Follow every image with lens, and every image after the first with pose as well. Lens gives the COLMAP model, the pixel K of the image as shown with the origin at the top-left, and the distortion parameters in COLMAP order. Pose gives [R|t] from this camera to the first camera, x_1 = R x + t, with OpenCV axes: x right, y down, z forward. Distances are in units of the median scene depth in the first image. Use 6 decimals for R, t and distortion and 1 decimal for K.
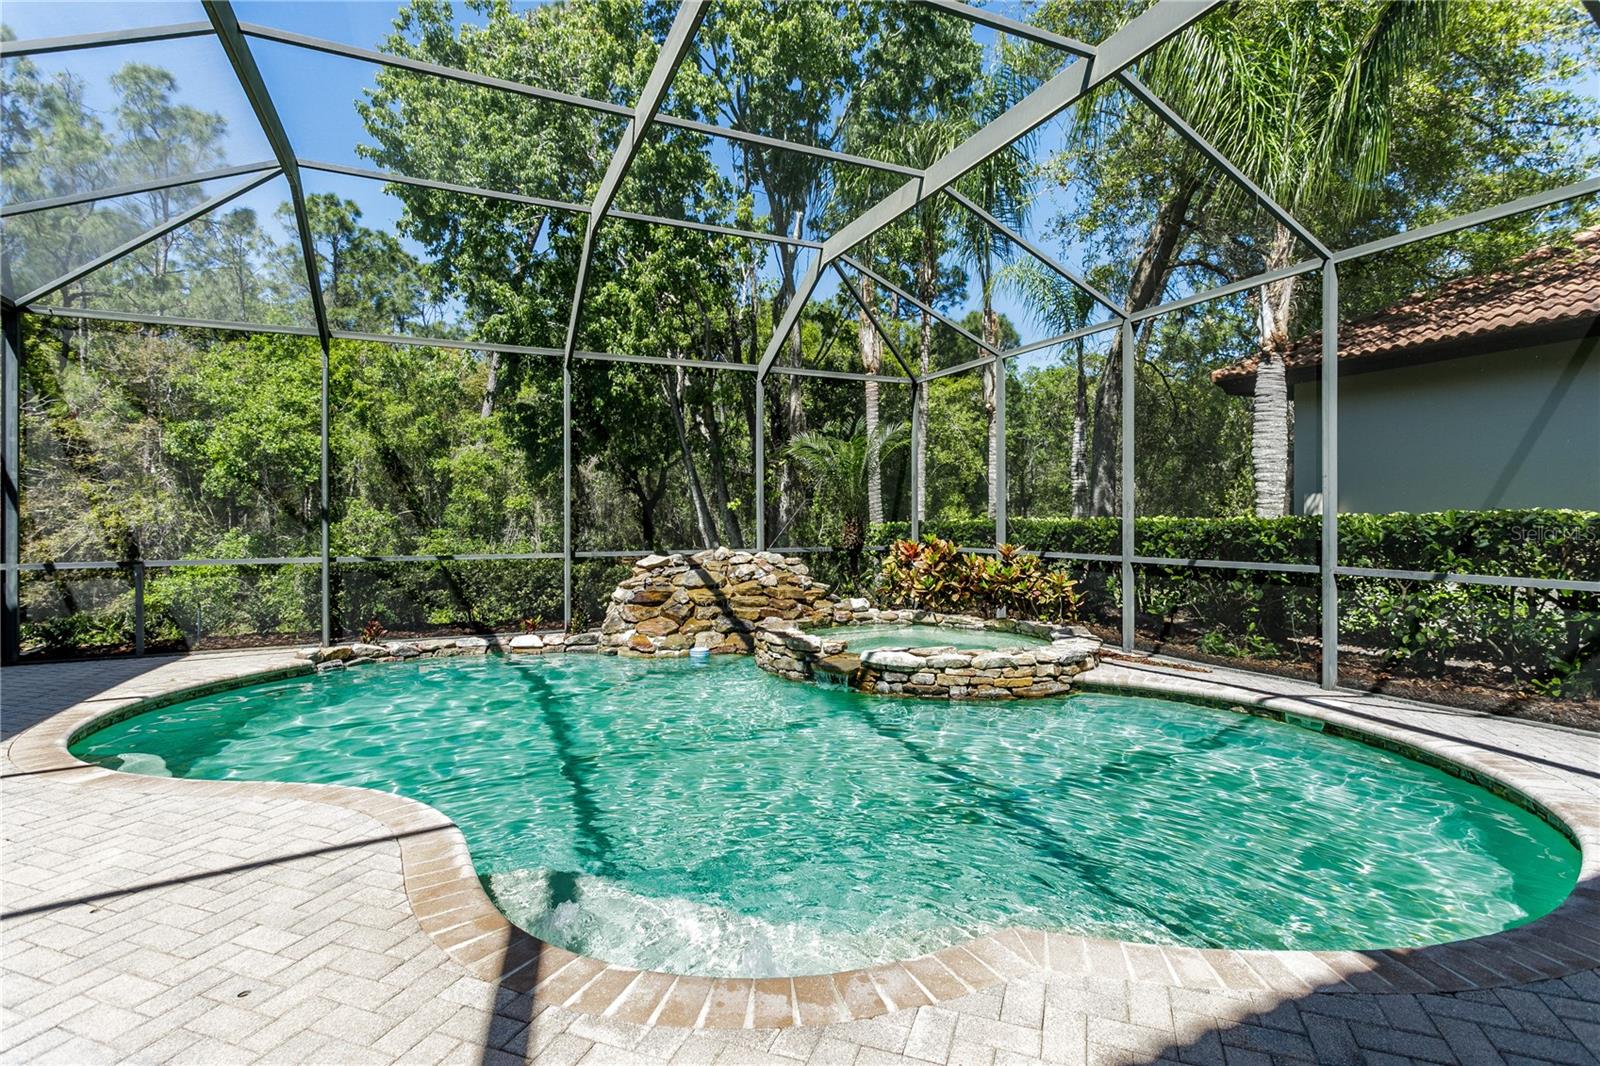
lens RADIAL K [[765.3, 0, 805.0], [0, 765.3, 527.0], [0, 0, 1]] dist [-0.001631, -0.000068]
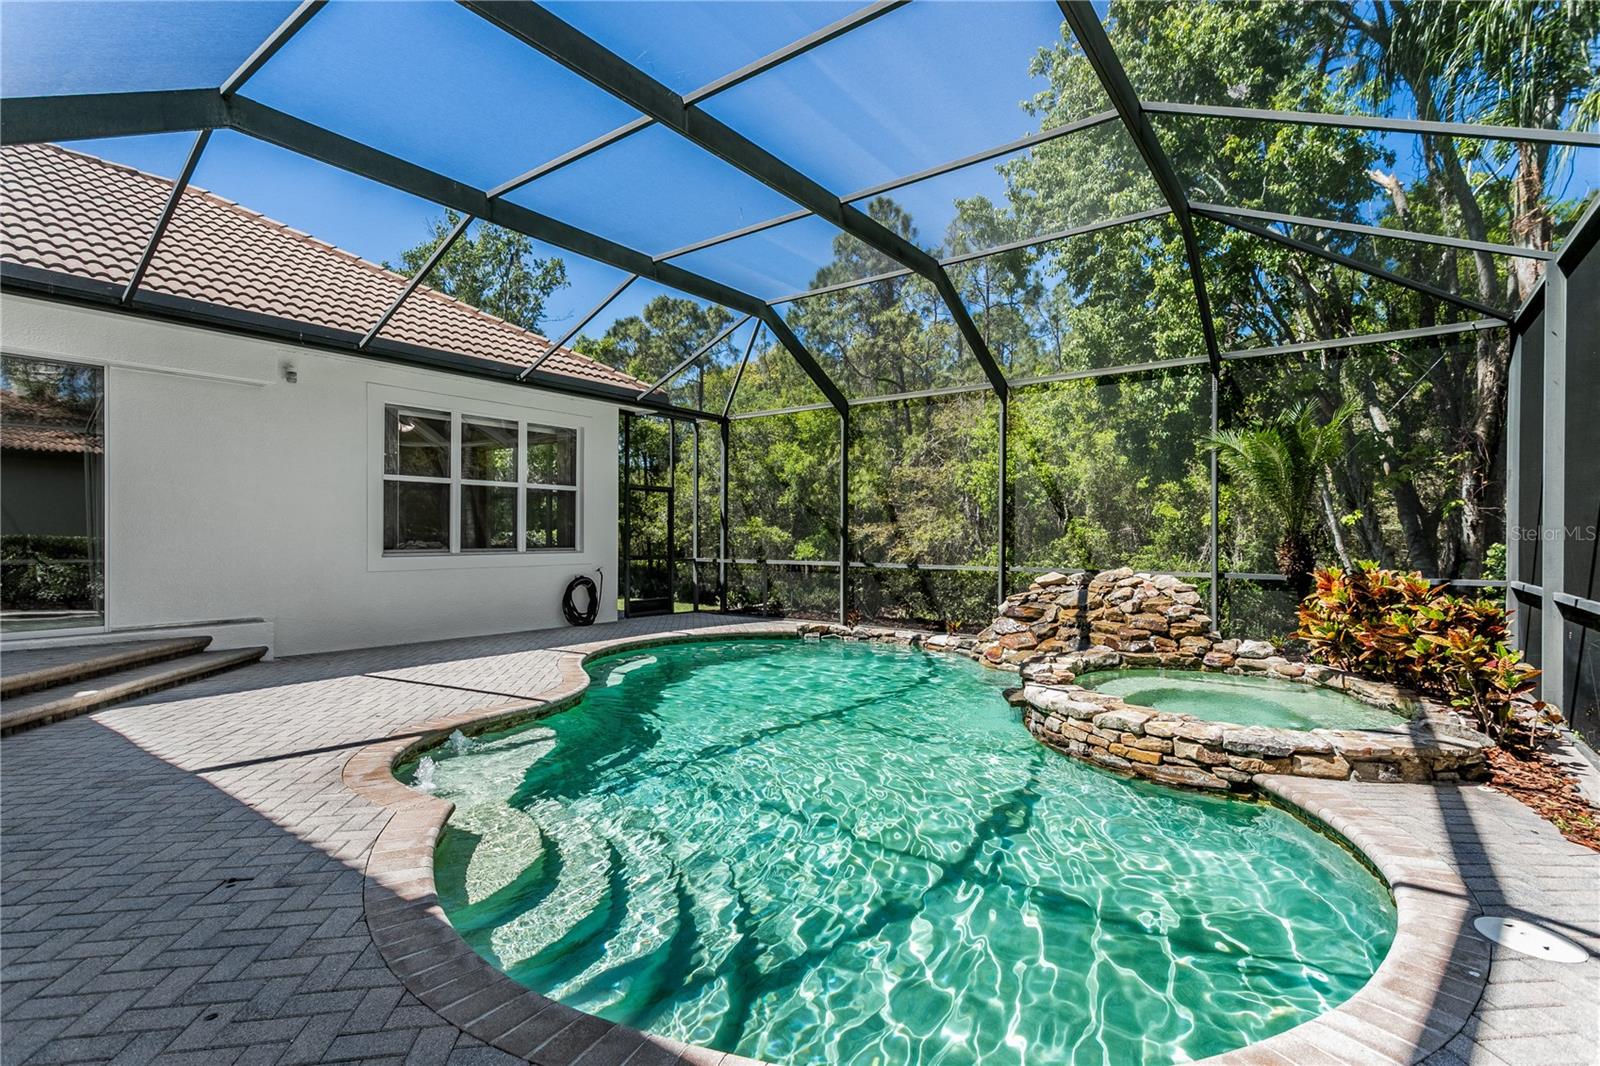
lens RADIAL K [[765.3, 0, 804.0], [0, 765.3, 535.7], [0, 0, 1]] dist [-0.001631, -0.000068]
pose [[0.481428, 0.004417, -0.876475, 0.566079], [-0.015130, 0.999880, -0.003272, -0.002785], [0.876355, 0.014836, 0.481437, 0.256378]]
